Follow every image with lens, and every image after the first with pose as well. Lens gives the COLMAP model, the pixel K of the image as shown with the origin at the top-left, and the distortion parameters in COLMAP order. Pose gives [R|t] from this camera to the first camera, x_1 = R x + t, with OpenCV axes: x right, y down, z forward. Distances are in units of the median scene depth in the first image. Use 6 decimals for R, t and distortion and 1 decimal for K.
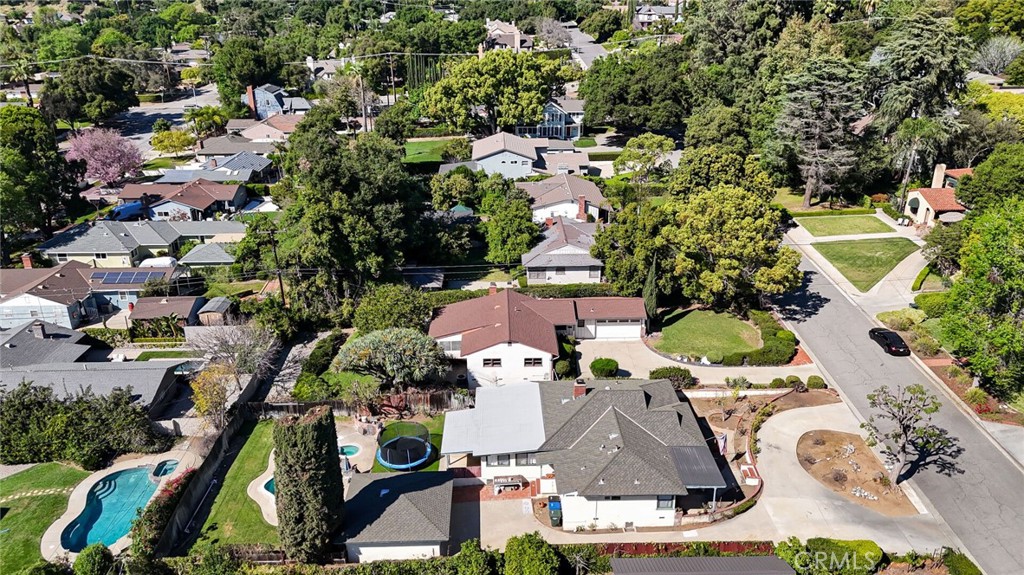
lens RADIAL K [[755.8, 0, 512.0], [0, 755.8, 287.5], [0, 0, 1]] dist [0.063865, -0.058305]
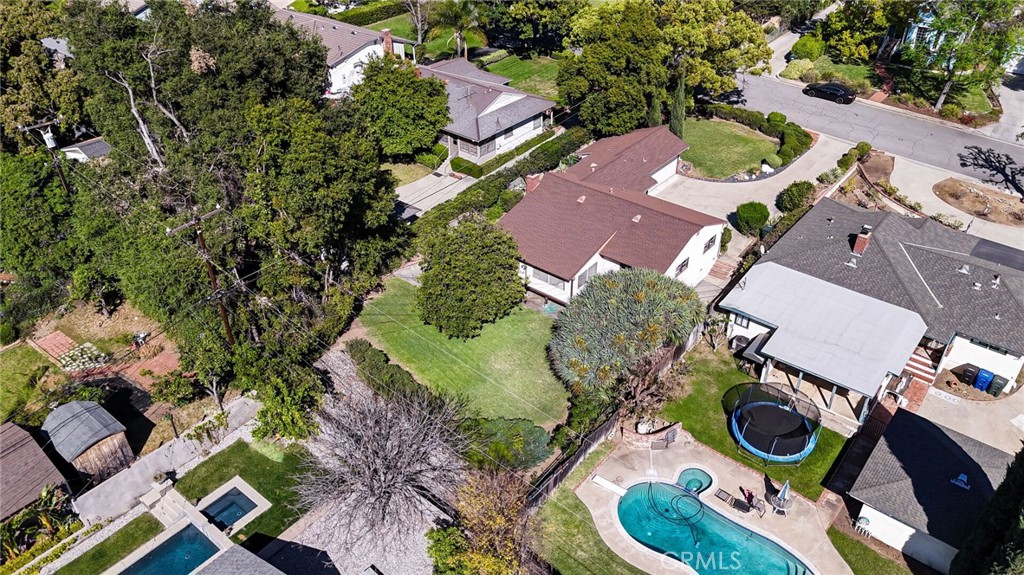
lens RADIAL K [[755.8, 0, 512.0], [0, 755.8, 287.5], [0, 0, 1]] dist [0.063865, -0.058305]
pose [[0.649521, -0.425128, 0.630388, -0.455180], [0.278881, 0.904504, 0.322644, -0.120575], [-0.707353, -0.033761, 0.706054, 0.481623]]
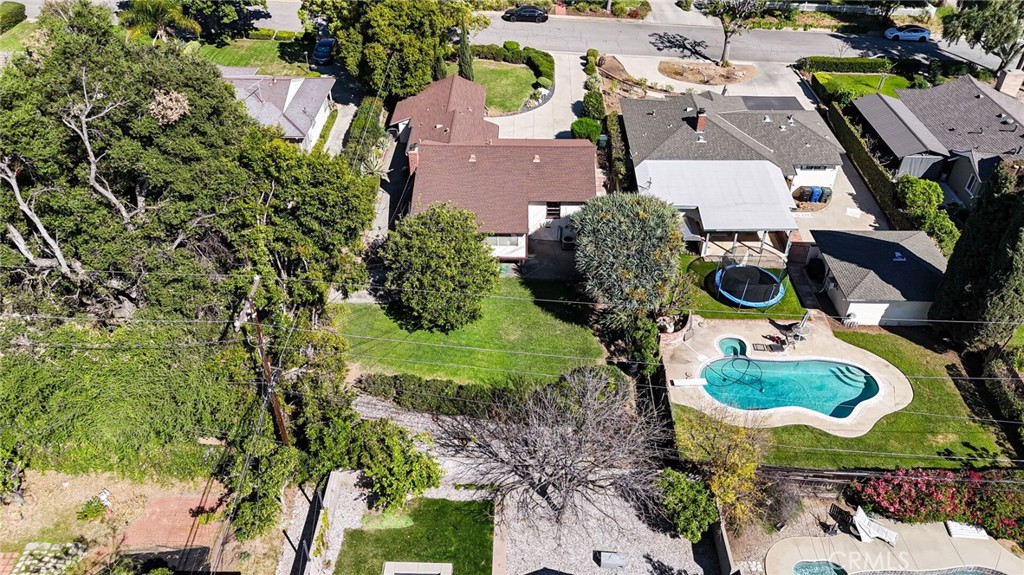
lens RADIAL K [[755.8, 0, 512.0], [0, 755.8, 287.5], [0, 0, 1]] dist [0.063865, -0.058305]
pose [[0.041494, -0.602120, 0.797327, -0.544767], [0.369898, 0.750569, 0.547560, -0.211969], [-0.928145, 0.272209, 0.253867, 0.712300]]
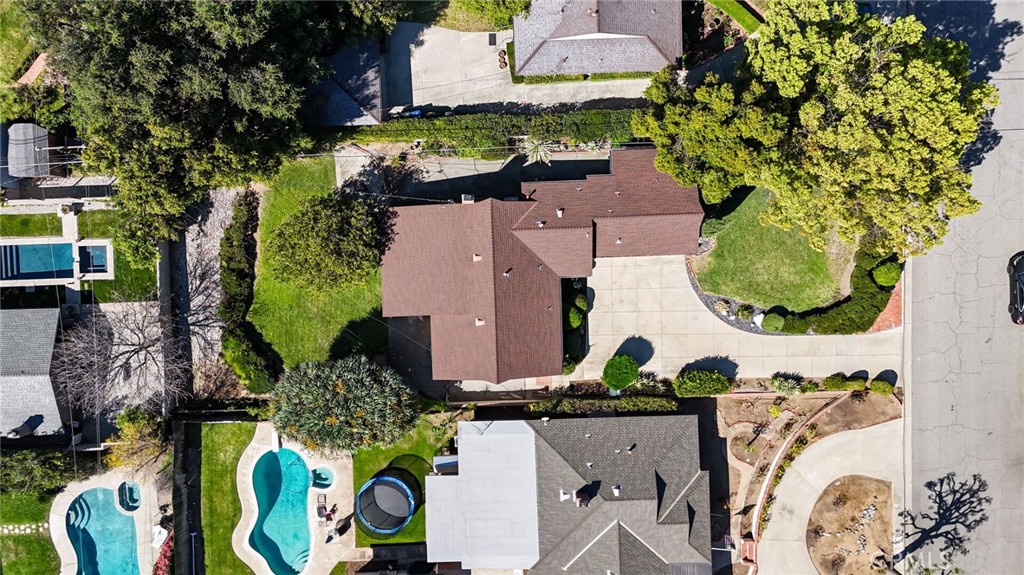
lens RADIAL K [[755.8, 0, 512.0], [0, 755.8, 287.5], [0, 0, 1]] dist [0.063865, -0.058305]
pose [[0.999897, -0.010582, 0.009697, 0.003522], [-0.005433, 0.346337, 0.938095, -0.512054], [-0.013285, -0.938051, 0.346244, 0.640721]]
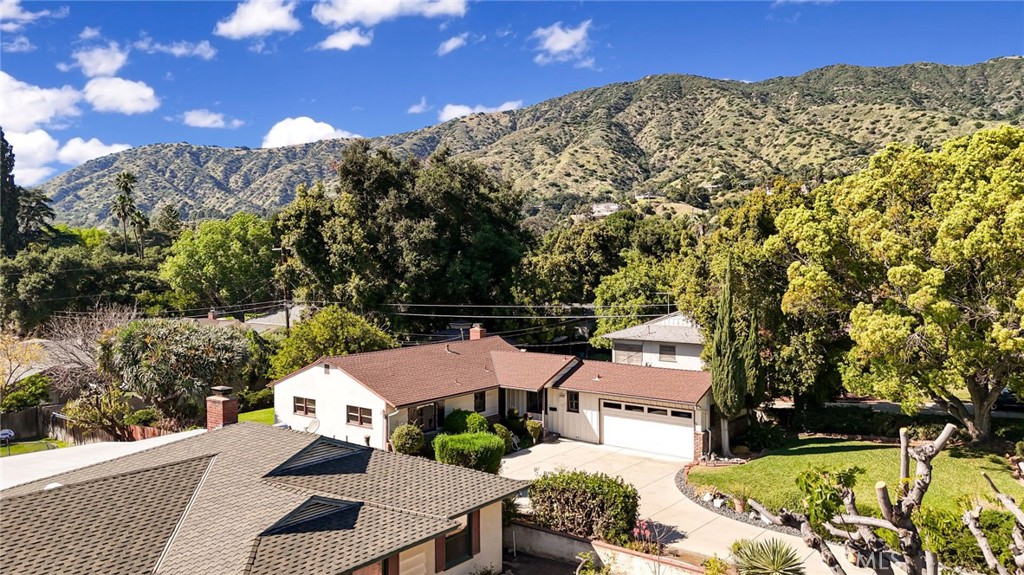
lens RADIAL K [[755.8, 0, 512.0], [0, 755.8, 287.5], [0, 0, 1]] dist [0.063865, -0.058305]
pose [[0.773718, 0.021598, -0.633161, 0.314906], [-0.236757, 0.936863, -0.257358, 0.096259], [0.587627, 0.349028, 0.729982, 0.534085]]
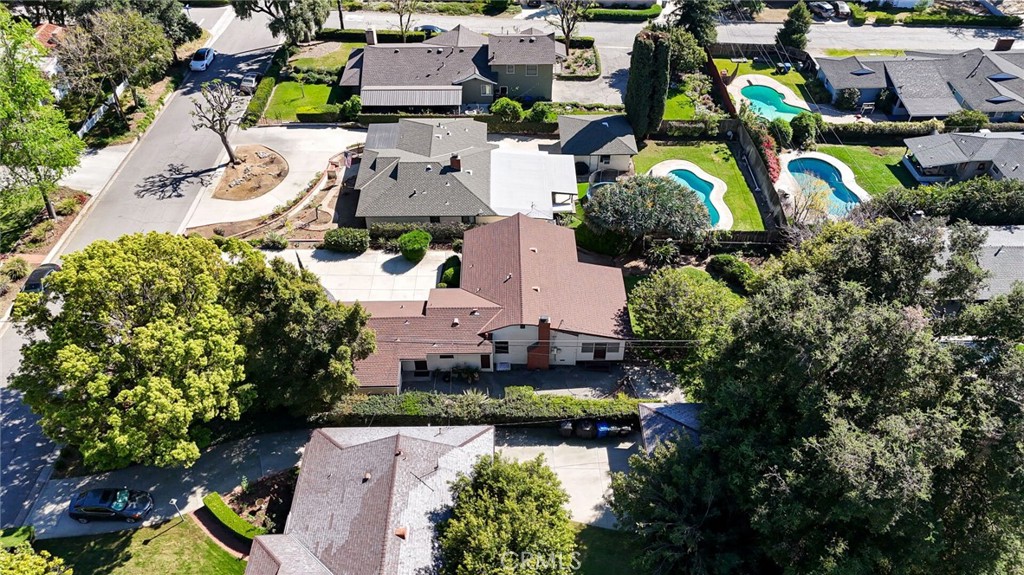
lens RADIAL K [[749.6, 0, 528.2], [0, 749.6, 286.5], [0, 0, 1]] dist [0.056474, -0.000813]
pose [[-0.999954, 0.008892, 0.003590, -0.013556], [0.007017, 0.423258, 0.905982, -0.540044], [0.006536, 0.905966, -0.423300, 1.126105]]
